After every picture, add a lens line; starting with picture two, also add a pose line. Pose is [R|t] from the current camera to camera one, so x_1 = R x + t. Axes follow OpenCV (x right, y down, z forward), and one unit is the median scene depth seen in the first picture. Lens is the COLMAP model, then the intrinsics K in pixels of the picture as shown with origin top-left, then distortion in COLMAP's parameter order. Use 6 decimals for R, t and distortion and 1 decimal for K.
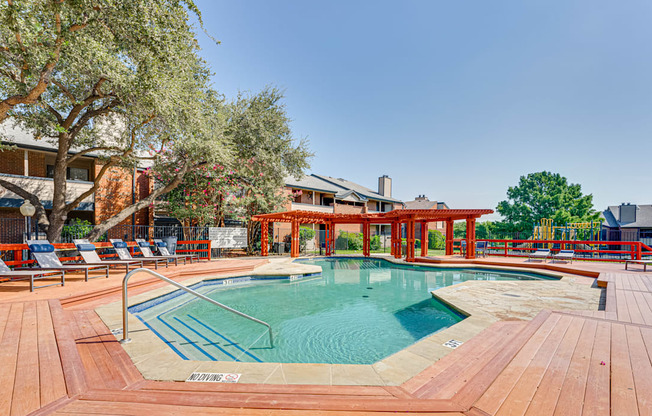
lens RADIAL K [[289.4, 0, 325.1], [0, 289.4, 209.6], [0, 0, 1]] dist [-0.021106, -0.000233]
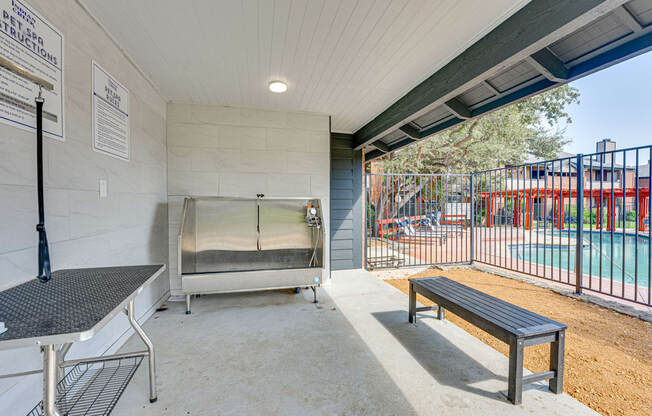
lens RADIAL K [[265.5, 0, 328.7], [0, 265.5, 205.8], [0, 0, 1]] dist [-0.021198, -0.000608]
pose [[0.856769, 0.003573, -0.515689, -0.234875], [0.047952, 0.995092, 0.086563, -0.053578], [0.513467, -0.098893, 0.852392, -0.268127]]
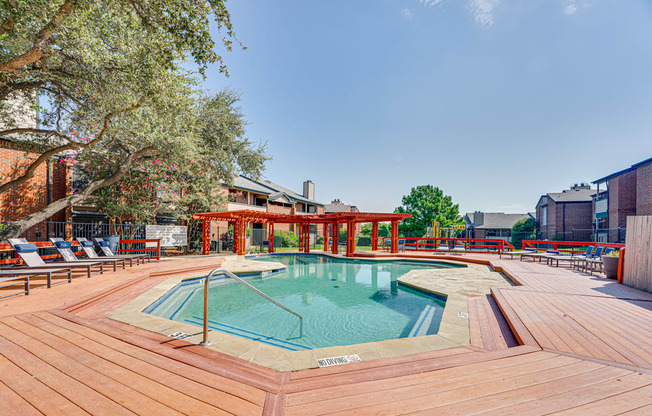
lens RADIAL K [[265.5, 0, 323.2], [0, 265.5, 210.1], [0, 0, 1]] dist [-0.021198, -0.000608]
pose [[0.951949, 0.028865, 0.304894, -0.109866], [-0.028842, 0.999573, -0.004578, -0.000152], [-0.304896, -0.004436, 0.952375, 0.003932]]
